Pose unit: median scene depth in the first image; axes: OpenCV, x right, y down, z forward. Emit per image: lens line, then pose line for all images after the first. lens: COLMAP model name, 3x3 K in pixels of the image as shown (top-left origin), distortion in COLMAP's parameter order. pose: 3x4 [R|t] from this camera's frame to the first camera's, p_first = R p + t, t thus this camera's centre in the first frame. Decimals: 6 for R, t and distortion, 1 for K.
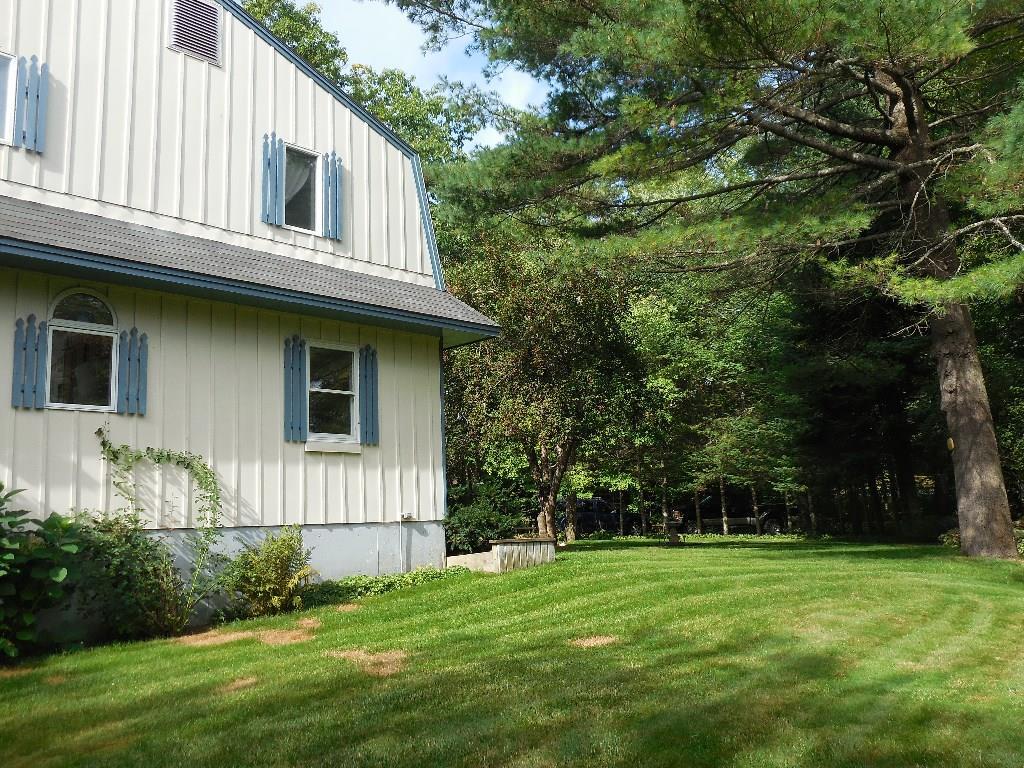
lens RADIAL K [[889.0, 0, 509.8], [0, 889.0, 387.9], [0, 0, 1]] dist [-0.017620, 0.008053]
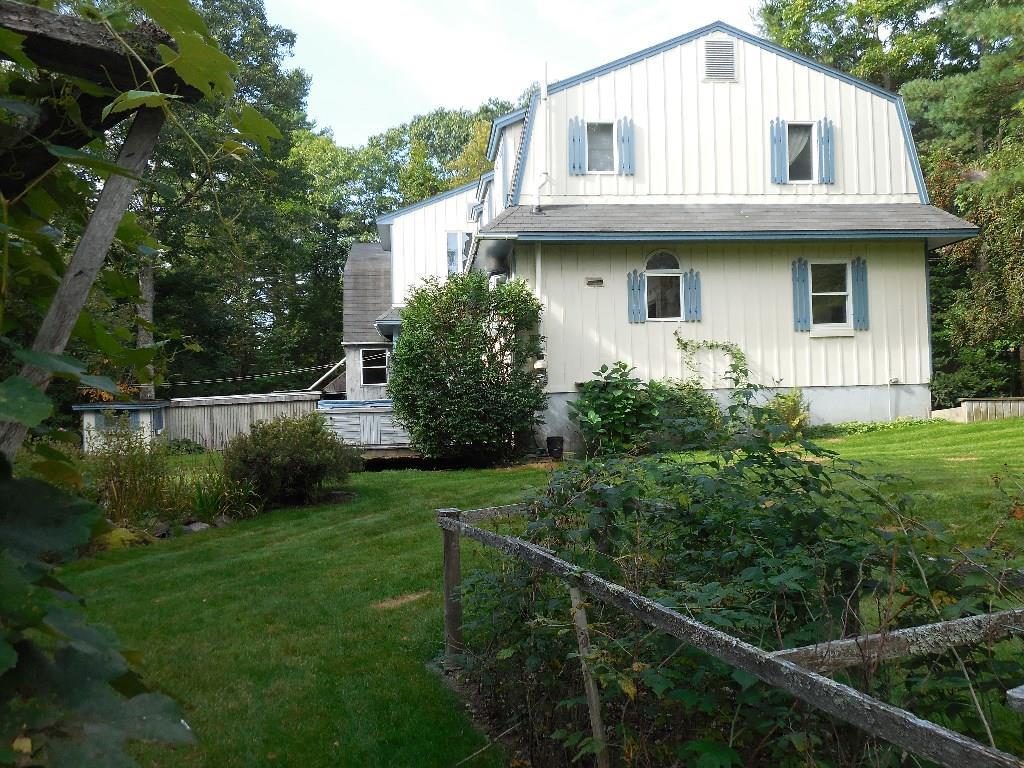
lens RADIAL K [[889.0, 0, 480.8], [0, 889.0, 395.8], [0, 0, 1]] dist [-0.017620, 0.008053]
pose [[0.750580, 0.006432, -0.660748, 0.315078], [0.097707, 0.987880, 0.120608, -0.059882], [0.653515, -0.155086, 0.740855, -0.436056]]
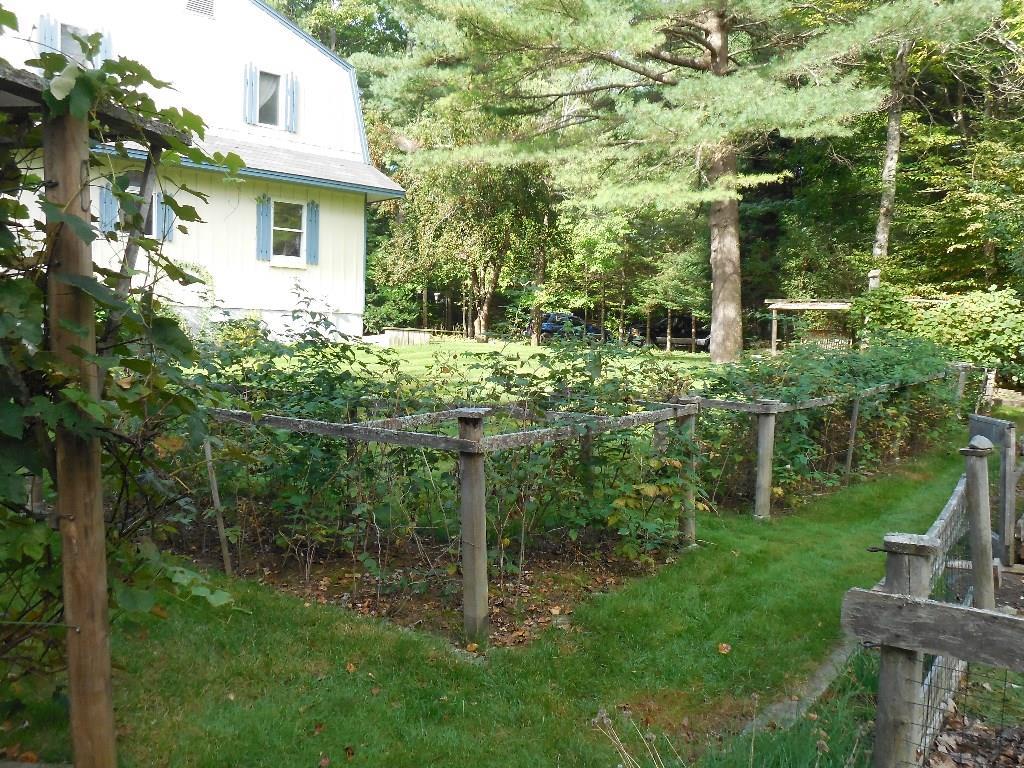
lens RADIAL K [[889.0, 0, 508.6], [0, 889.0, 392.3], [0, 0, 1]] dist [-0.017620, 0.008053]
pose [[0.994936, 0.073065, -0.069027, 0.331509], [-0.056738, 0.975108, 0.214348, -0.076020], [0.082970, -0.209346, 0.974315, -0.603959]]
